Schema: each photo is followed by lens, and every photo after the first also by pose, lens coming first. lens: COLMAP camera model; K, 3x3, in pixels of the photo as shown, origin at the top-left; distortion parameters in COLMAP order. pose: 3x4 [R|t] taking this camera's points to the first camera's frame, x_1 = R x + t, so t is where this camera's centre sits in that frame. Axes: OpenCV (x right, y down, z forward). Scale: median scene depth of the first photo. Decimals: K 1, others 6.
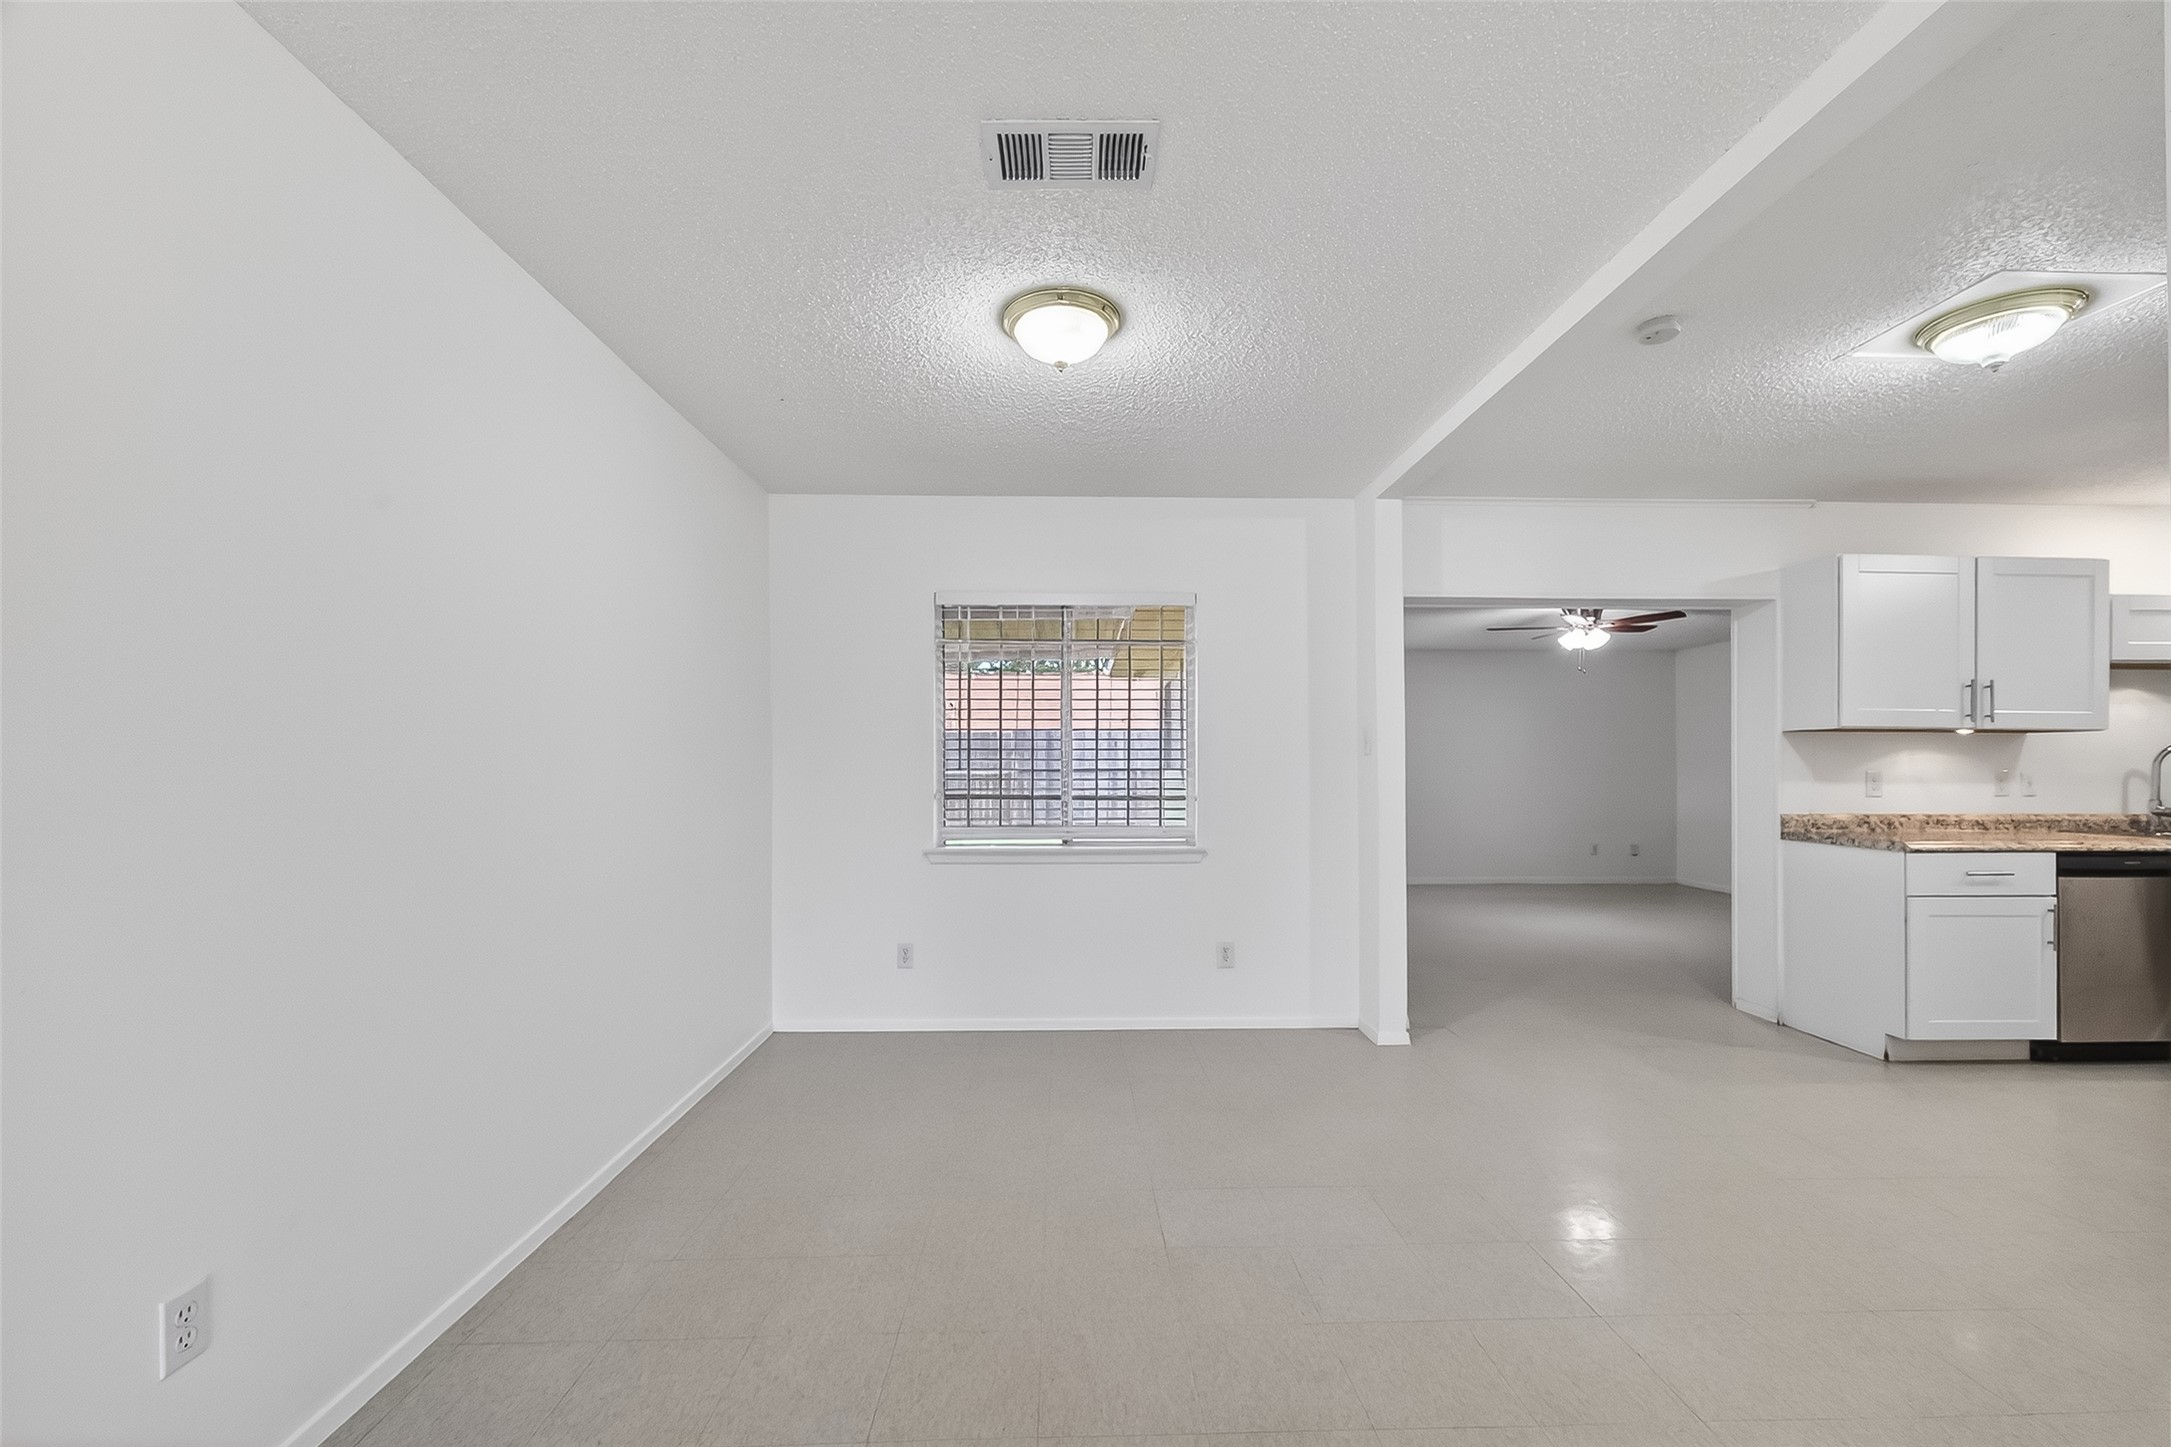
lens RADIAL K [[882.2, 0, 1087.4], [0, 882.2, 757.1], [0, 0, 1]] dist [0.001610, 0.000000]
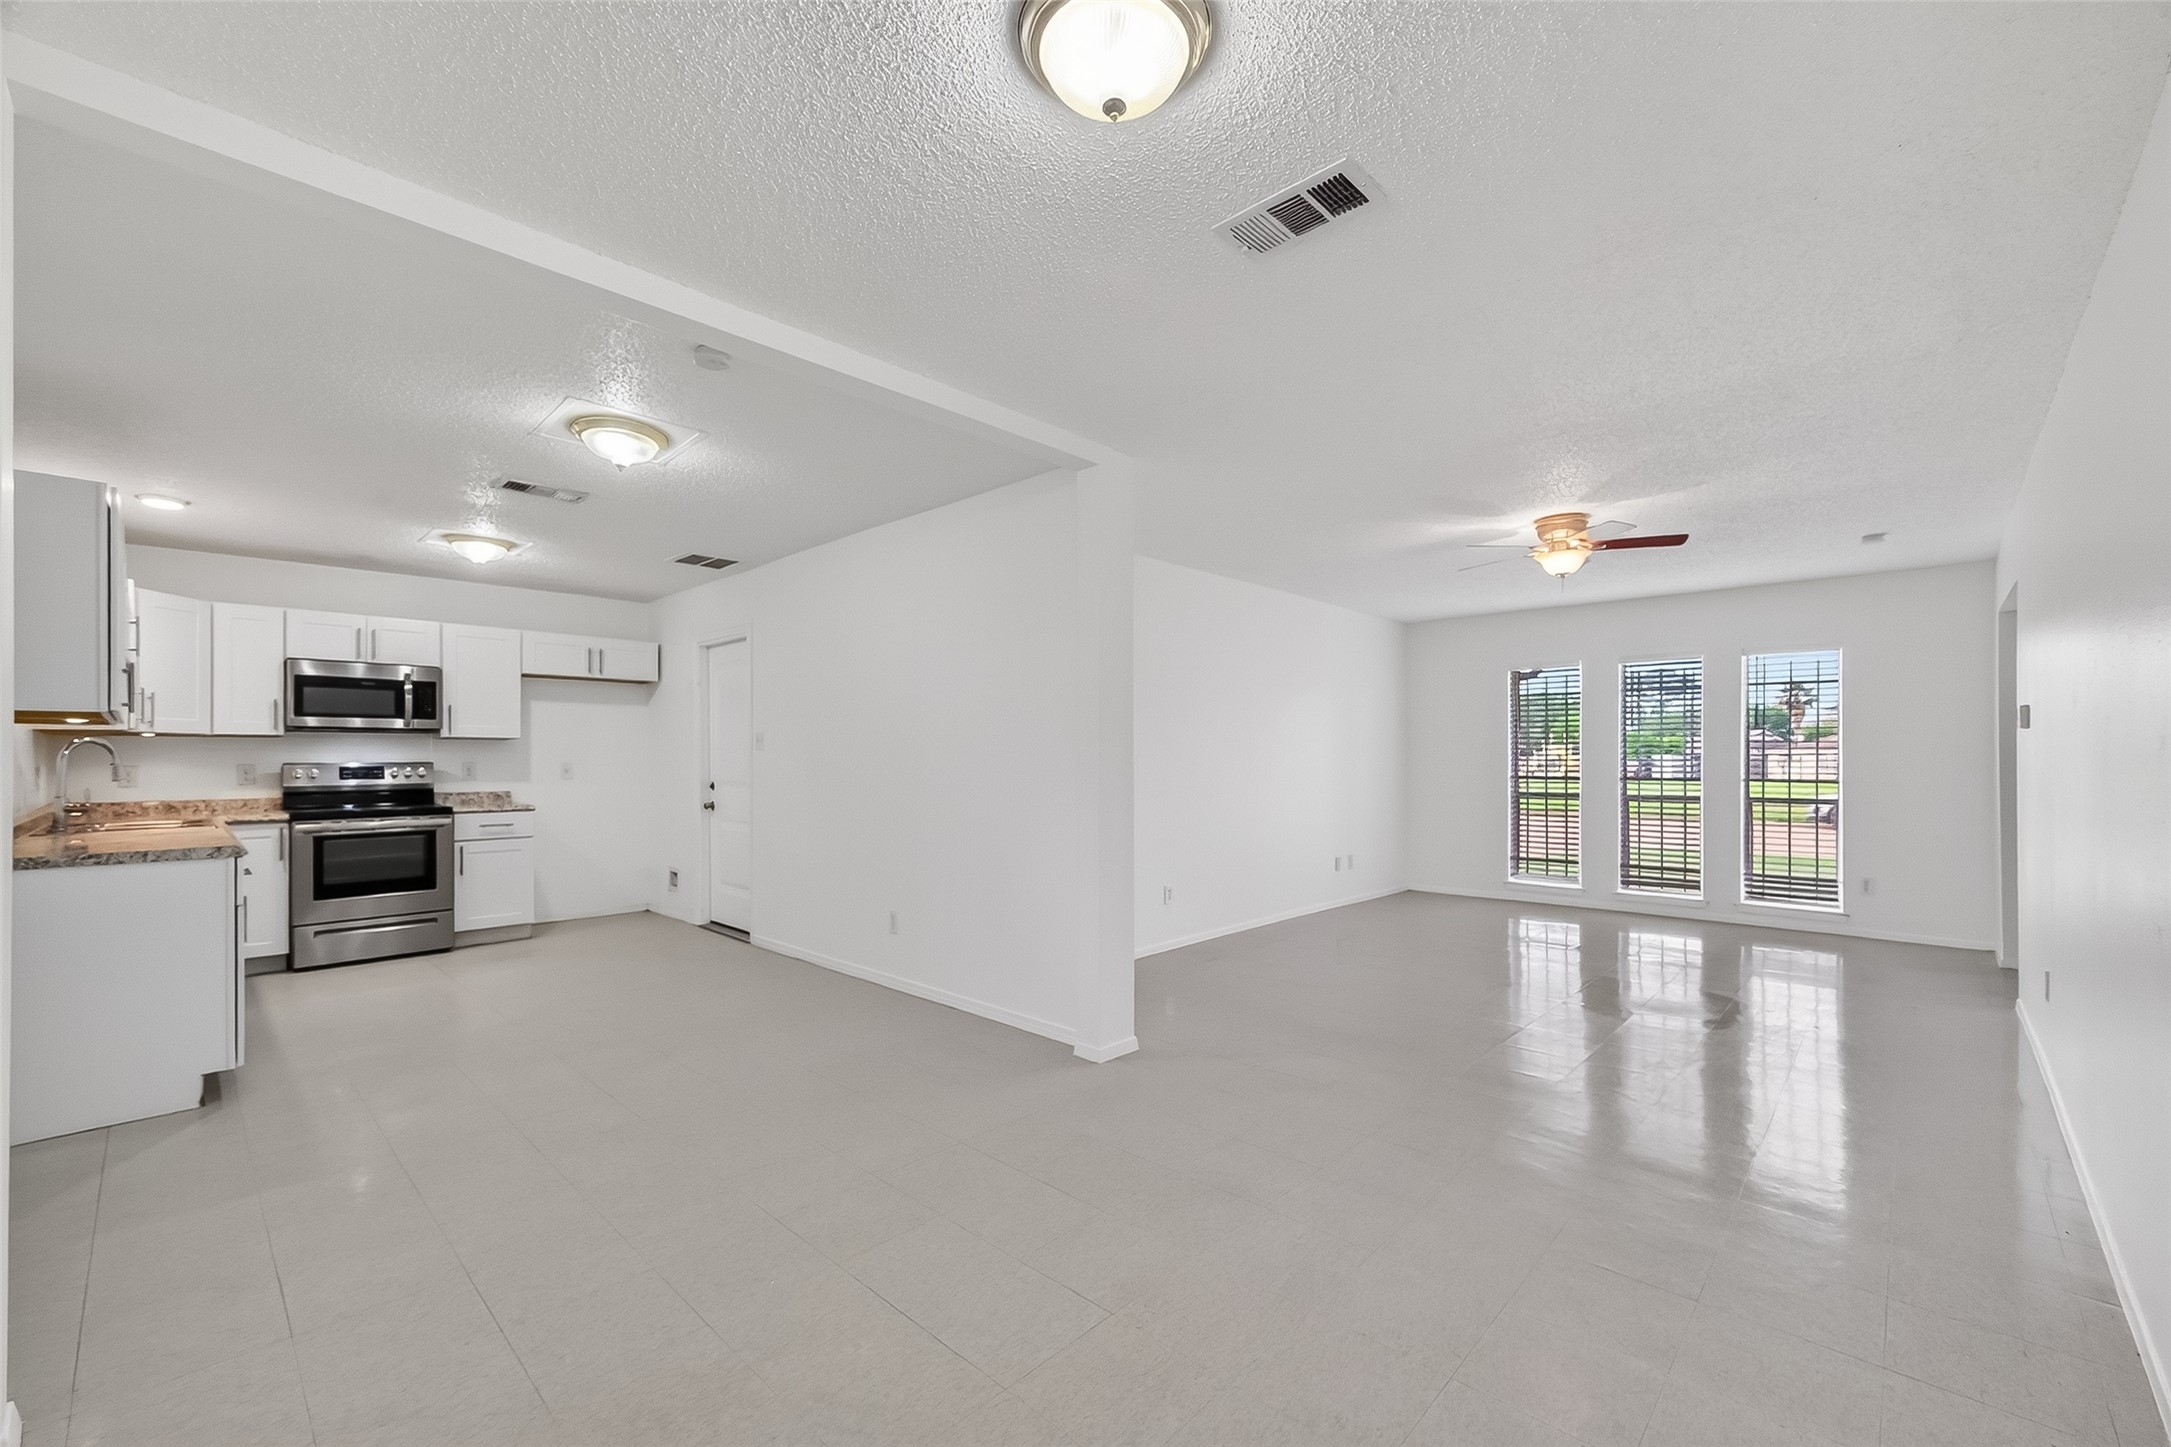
lens RADIAL K [[882.2, 0, 1087.4], [0, 882.2, 757.1], [0, 0, 1]] dist [0.001610, 0.000000]
pose [[-0.698559, 0.001944, 0.715550, -0.267699], [-0.001156, 0.999992, -0.003845, 0.007485], [-0.715551, -0.003513, -0.698551, 0.866245]]
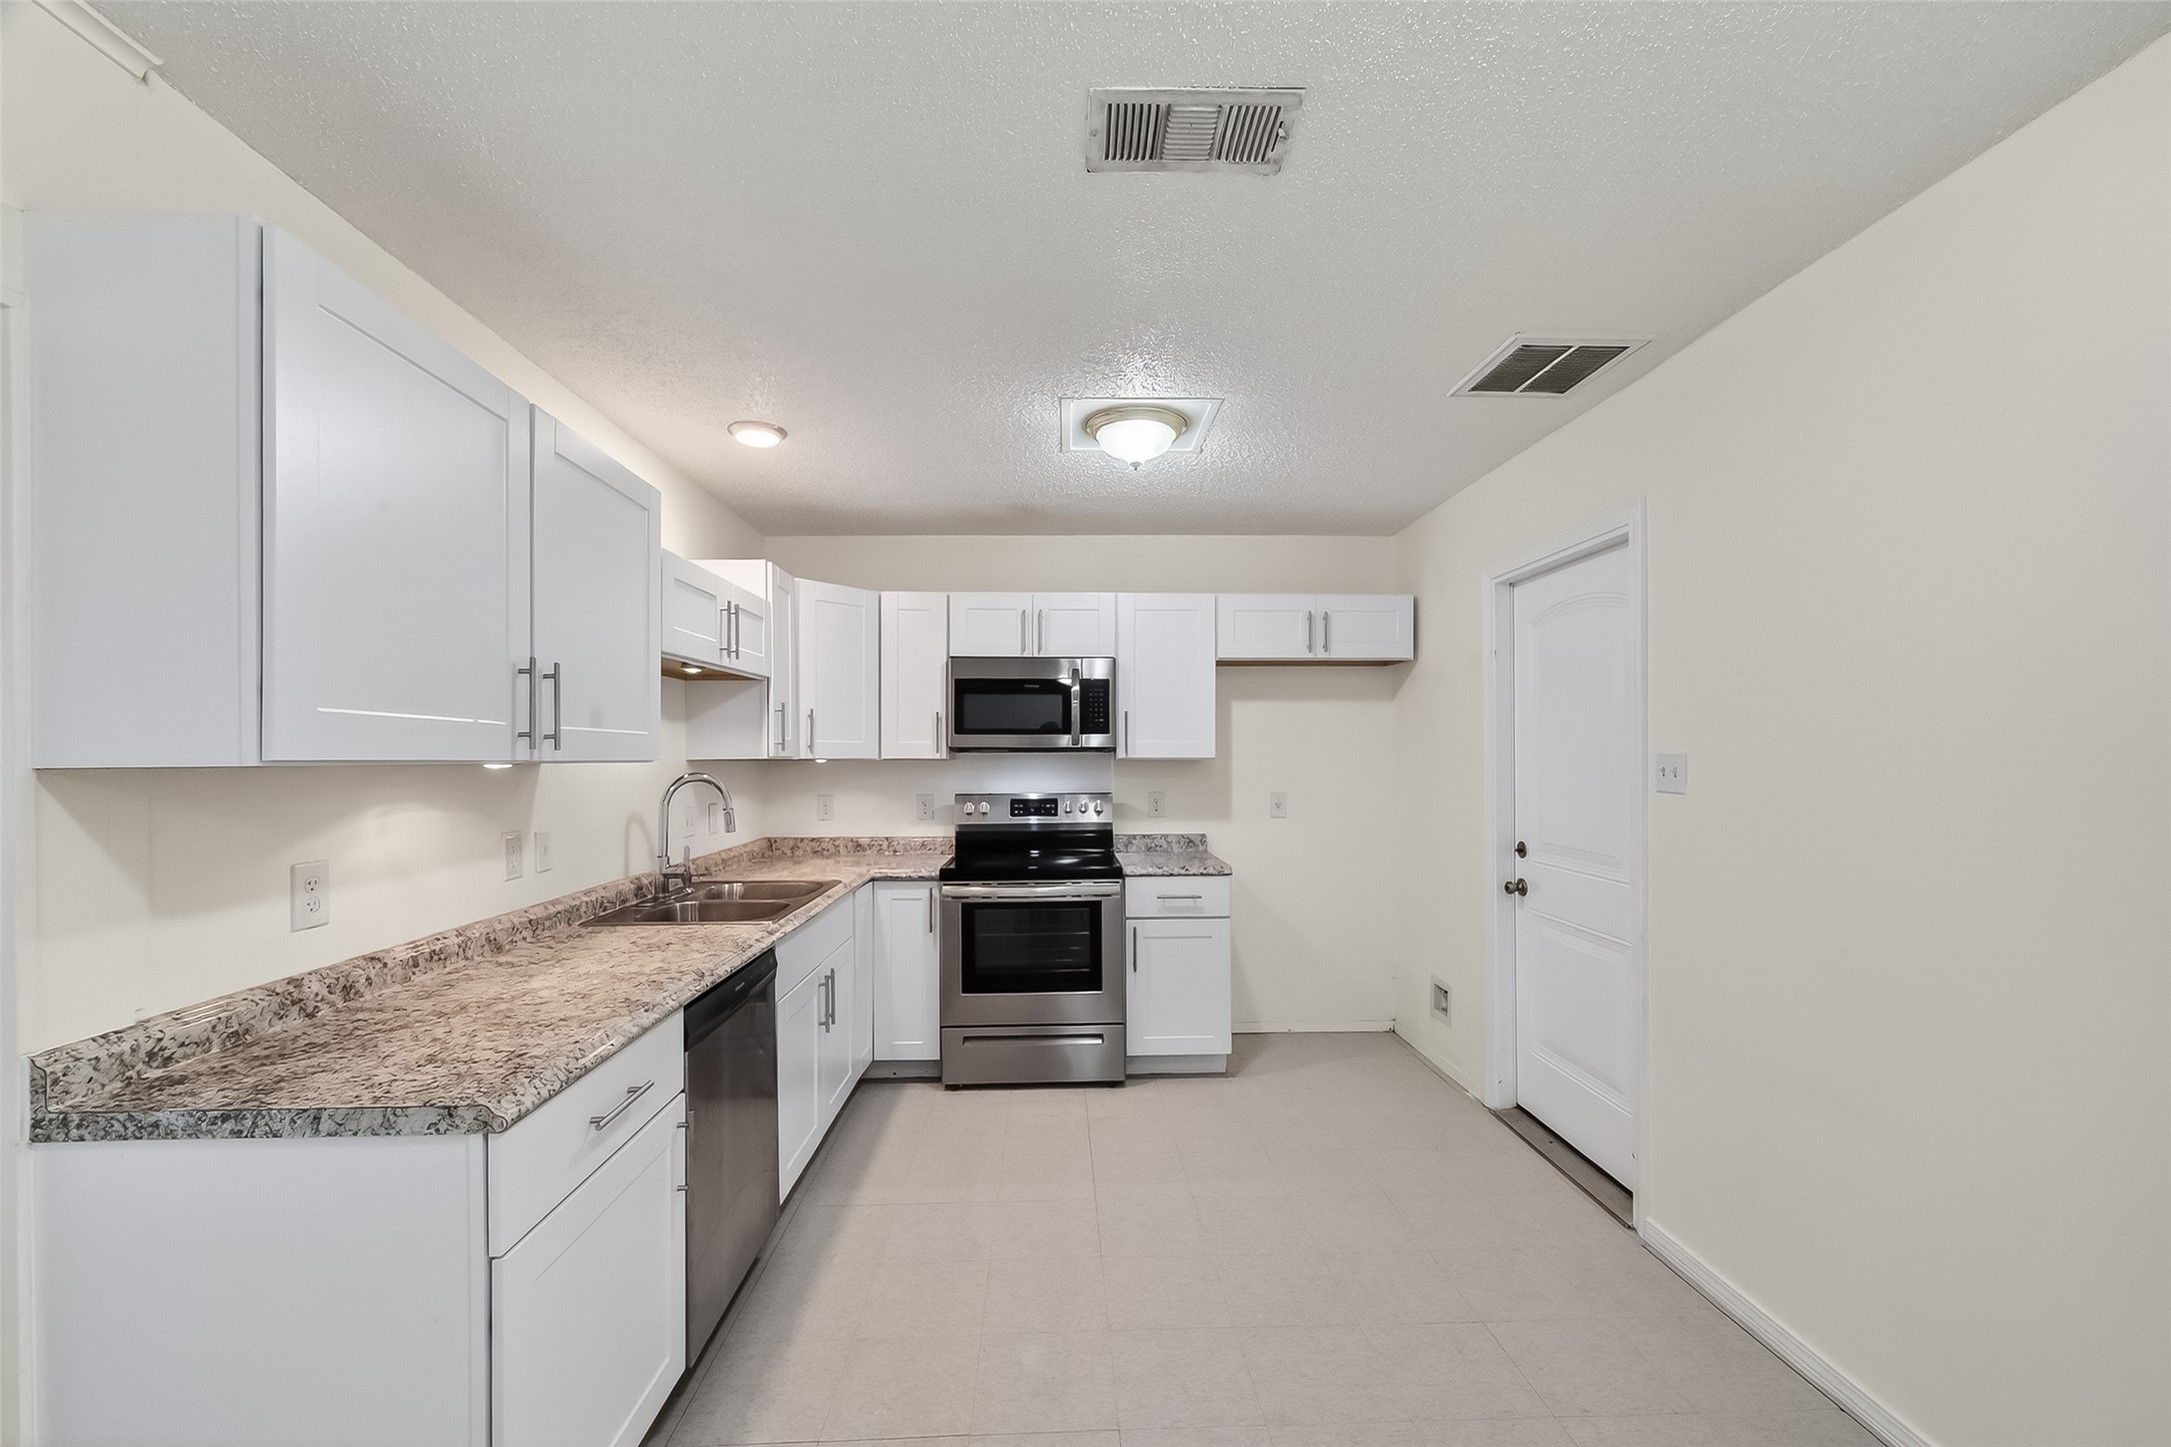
lens RADIAL K [[868.7, 0, 1079.8], [0, 868.7, 749.4], [0, 0, 1]] dist [-0.000901, -0.000091]
pose [[0.000711, 0.003354, 0.999994, 0.503800], [-0.001958, 0.999992, -0.003353, -0.035691], [-0.999998, -0.001956, 0.000718, 0.659722]]
